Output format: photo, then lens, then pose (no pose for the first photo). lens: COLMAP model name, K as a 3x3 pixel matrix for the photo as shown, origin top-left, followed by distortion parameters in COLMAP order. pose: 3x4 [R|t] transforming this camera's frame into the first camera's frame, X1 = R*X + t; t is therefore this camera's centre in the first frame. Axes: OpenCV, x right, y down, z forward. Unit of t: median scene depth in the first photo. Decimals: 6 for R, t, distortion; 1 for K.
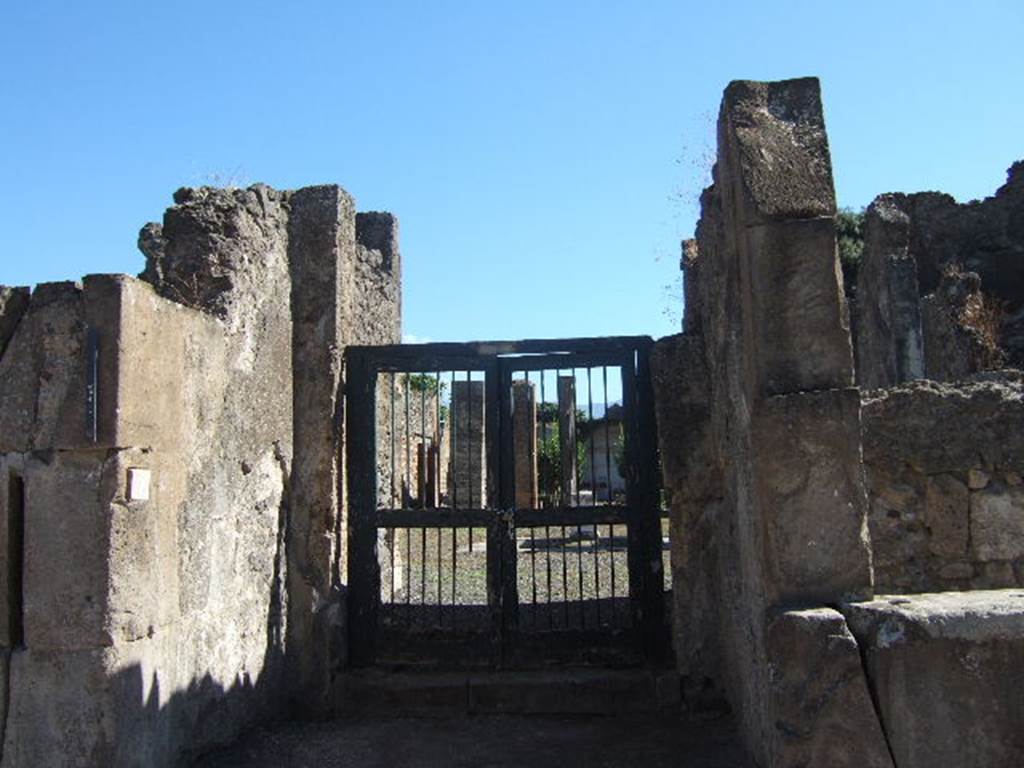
lens RADIAL K [[1090.3, 0, 512.2], [0, 1090.3, 396.2], [0, 0, 1]] dist [-0.004227, -0.002123]
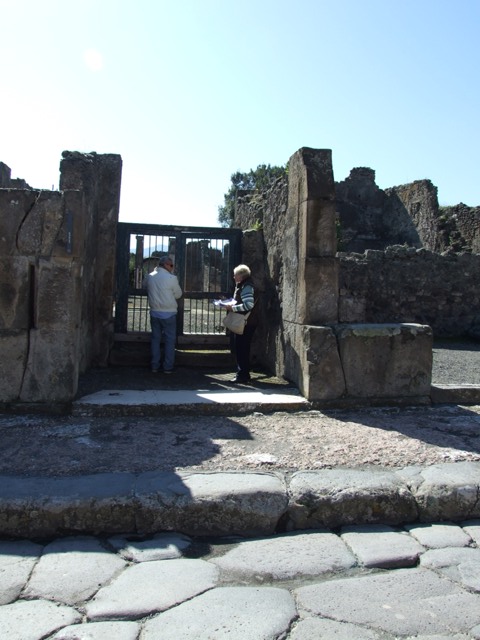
lens RADIAL K [[495.7, 0, 240.0], [0, 495.7, 320.0], [0, 0, 1]] dist [-0.061834, 0.046340]
pose [[0.966455, 0.052942, 0.251321, -0.268519], [-0.087583, 0.987807, 0.128711, 0.009875], [-0.241443, -0.146405, 0.959308, -0.275546]]
